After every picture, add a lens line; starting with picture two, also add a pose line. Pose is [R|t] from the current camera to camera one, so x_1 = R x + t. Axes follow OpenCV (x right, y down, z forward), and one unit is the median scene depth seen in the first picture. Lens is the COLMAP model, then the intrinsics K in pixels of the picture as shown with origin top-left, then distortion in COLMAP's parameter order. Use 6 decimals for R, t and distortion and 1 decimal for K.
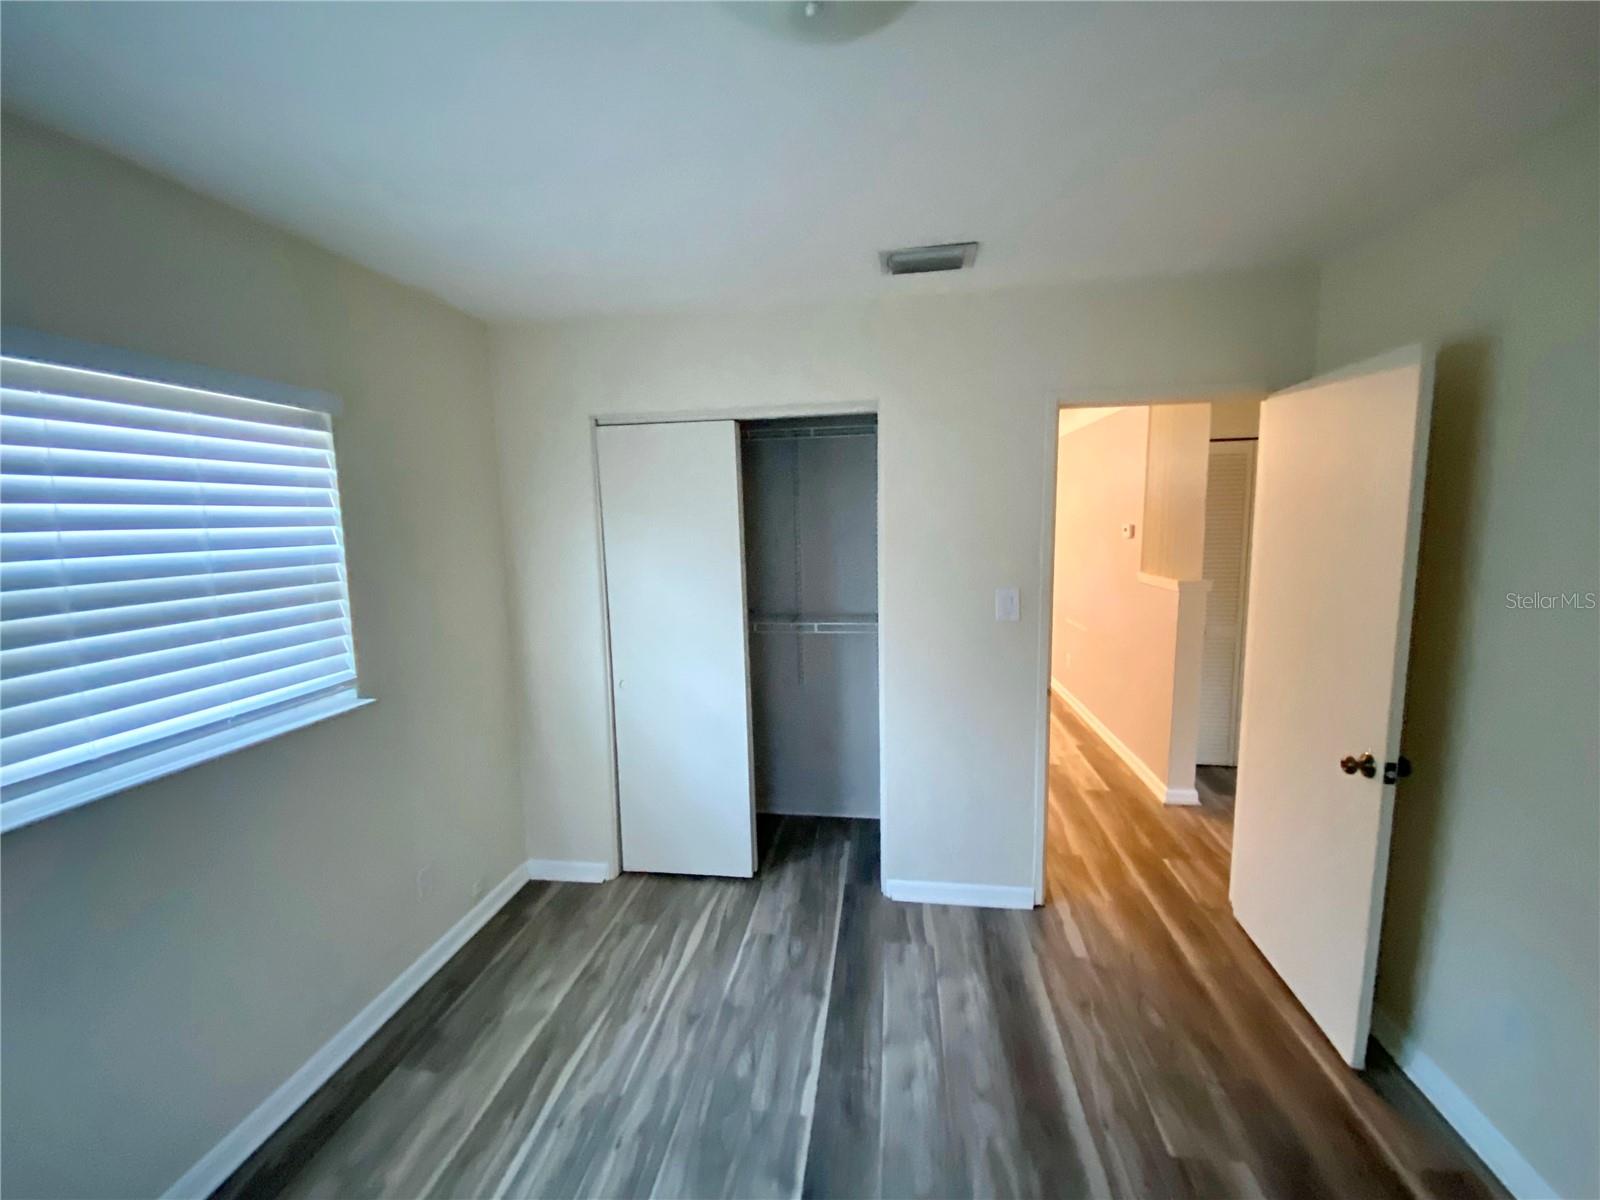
lens RADIAL K [[650.7, 0, 800.0], [0, 650.7, 600.0], [0, 0, 1]] dist [-0.000330, -0.000052]
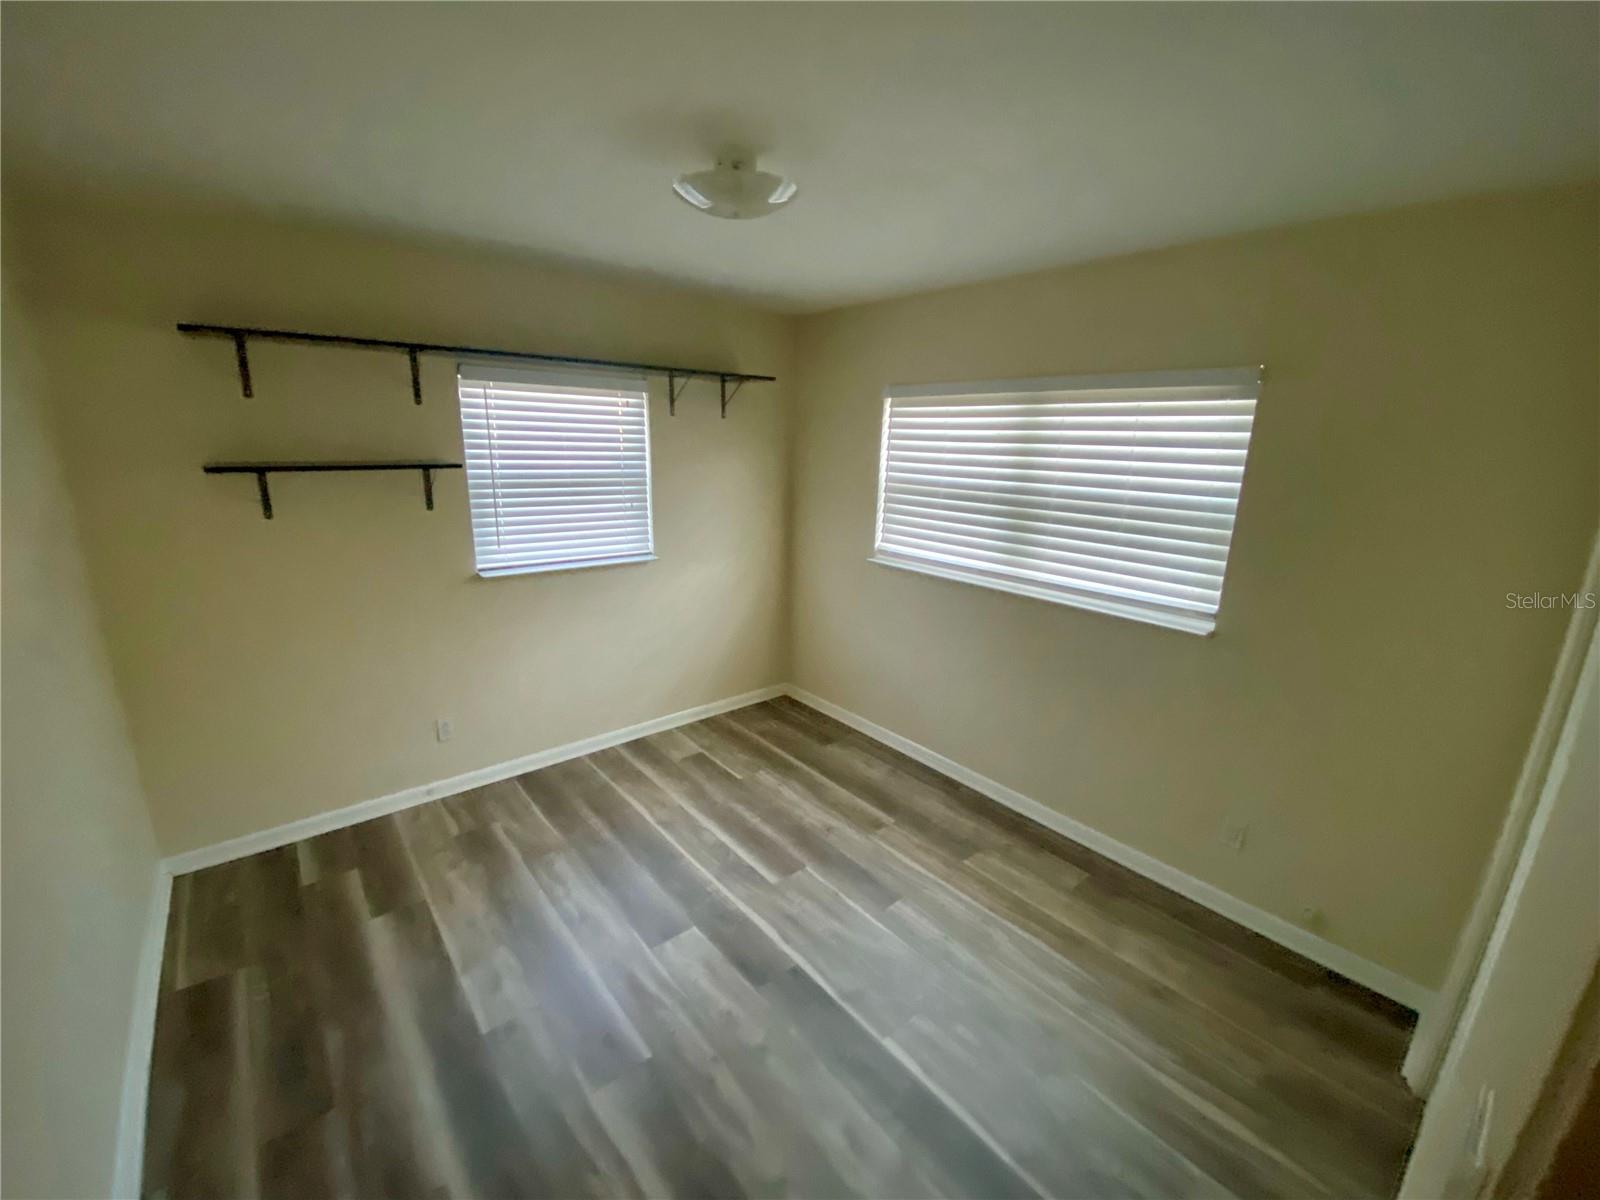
lens RADIAL K [[650.7, 0, 800.0], [0, 650.7, 600.0], [0, 0, 1]] dist [-0.000330, -0.000052]
pose [[-0.659887, 0.171936, -0.731428, 0.687354], [-0.117017, 0.938071, 0.326083, -0.204891], [0.742197, 0.300767, -0.598902, 1.185391]]
